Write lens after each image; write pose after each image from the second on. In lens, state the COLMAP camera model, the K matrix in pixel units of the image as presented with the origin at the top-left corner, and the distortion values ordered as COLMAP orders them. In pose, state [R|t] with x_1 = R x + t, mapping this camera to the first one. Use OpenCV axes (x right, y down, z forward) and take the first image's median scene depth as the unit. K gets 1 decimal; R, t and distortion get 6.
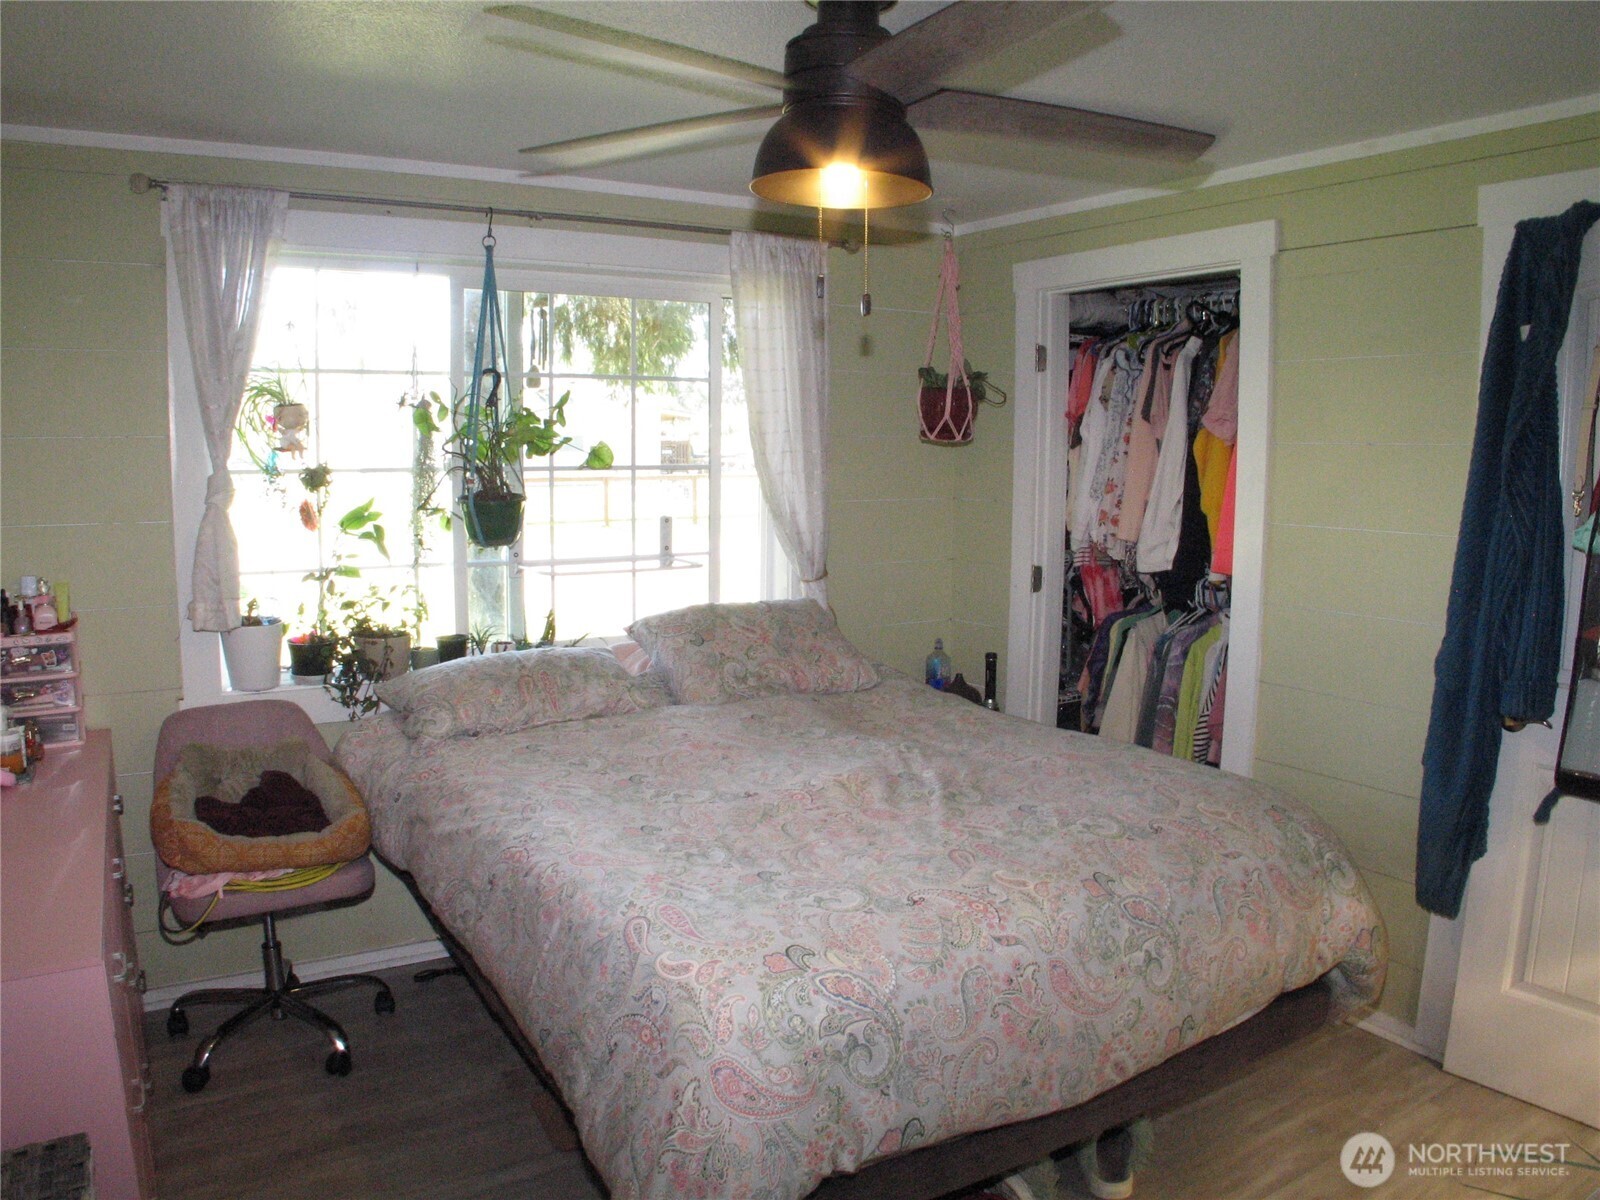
lens RADIAL K [[1172.1, 0, 800.0], [0, 1172.1, 600.0], [0, 0, 1]] dist [-0.215795, 0.101430]
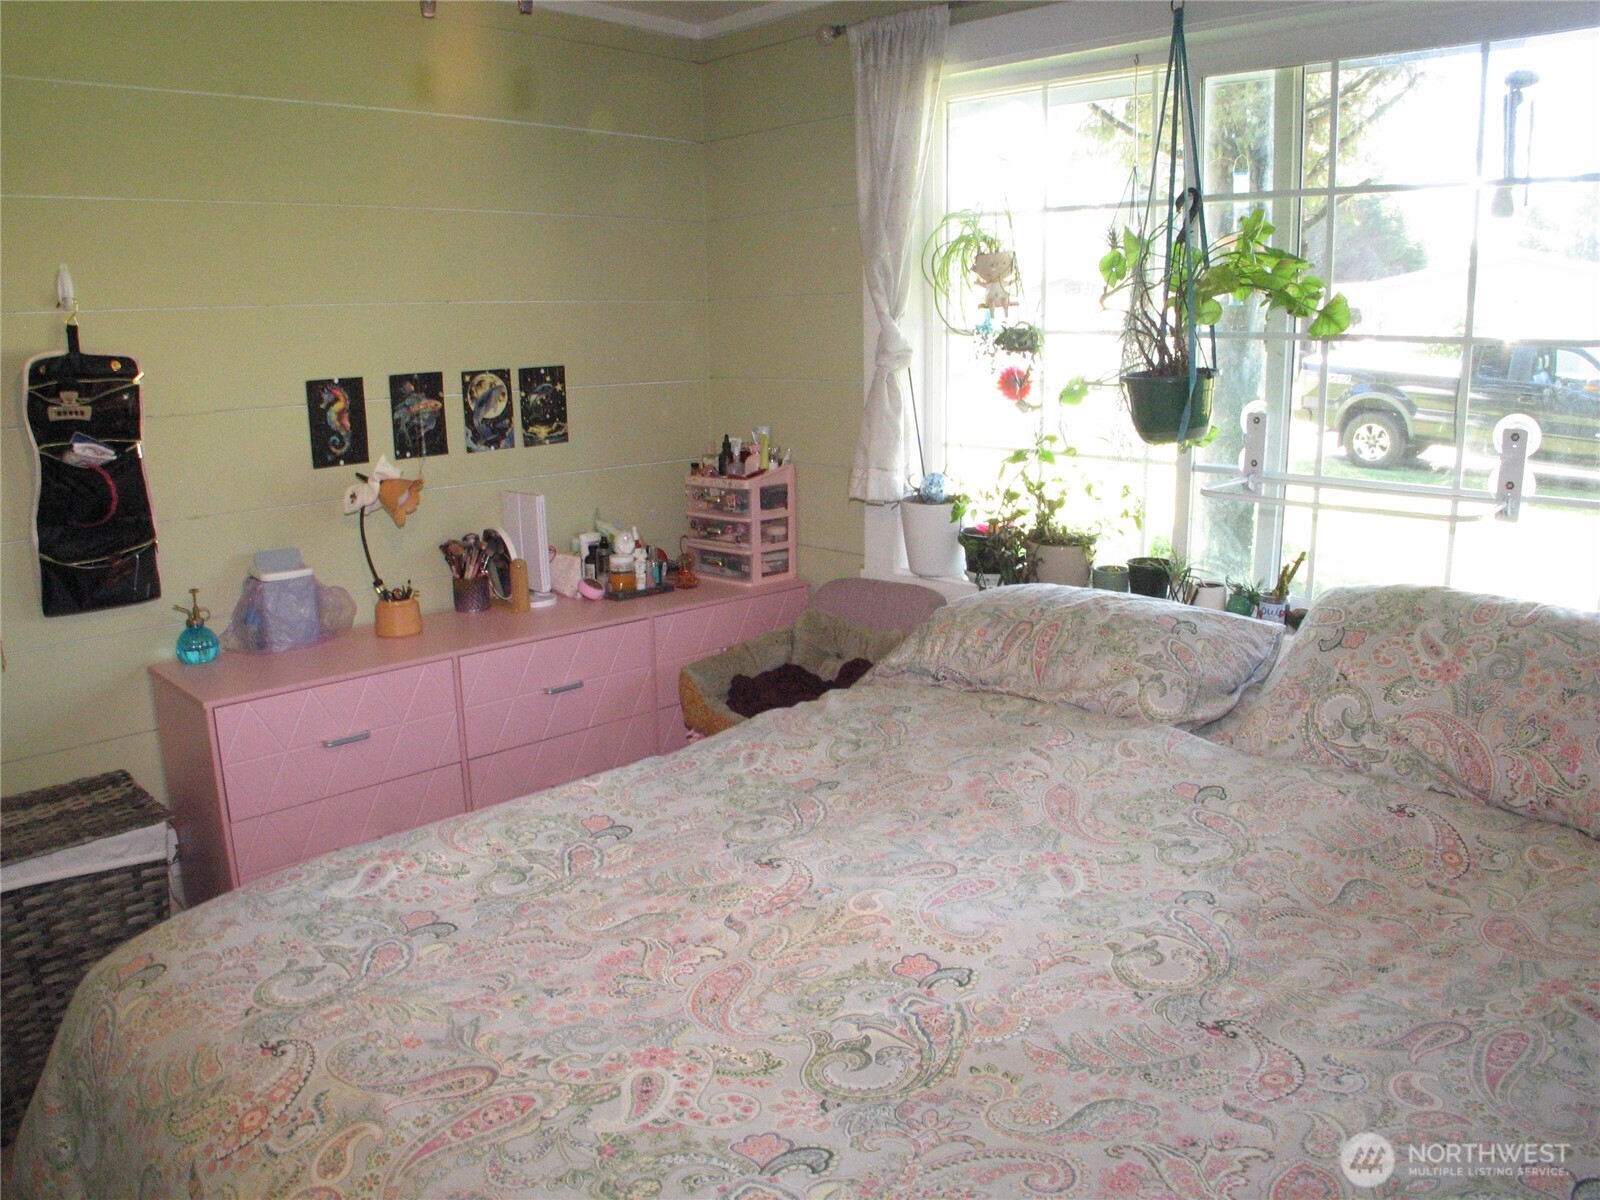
lens RADIAL K [[1172.1, 0, 800.0], [0, 1172.1, 600.0], [0, 0, 1]] dist [-0.215795, 0.101430]
pose [[0.236208, 0.201731, -0.950532, 0.384265], [-0.109000, 0.977540, 0.180376, -0.057242], [0.965570, 0.061002, 0.252891, 0.650967]]
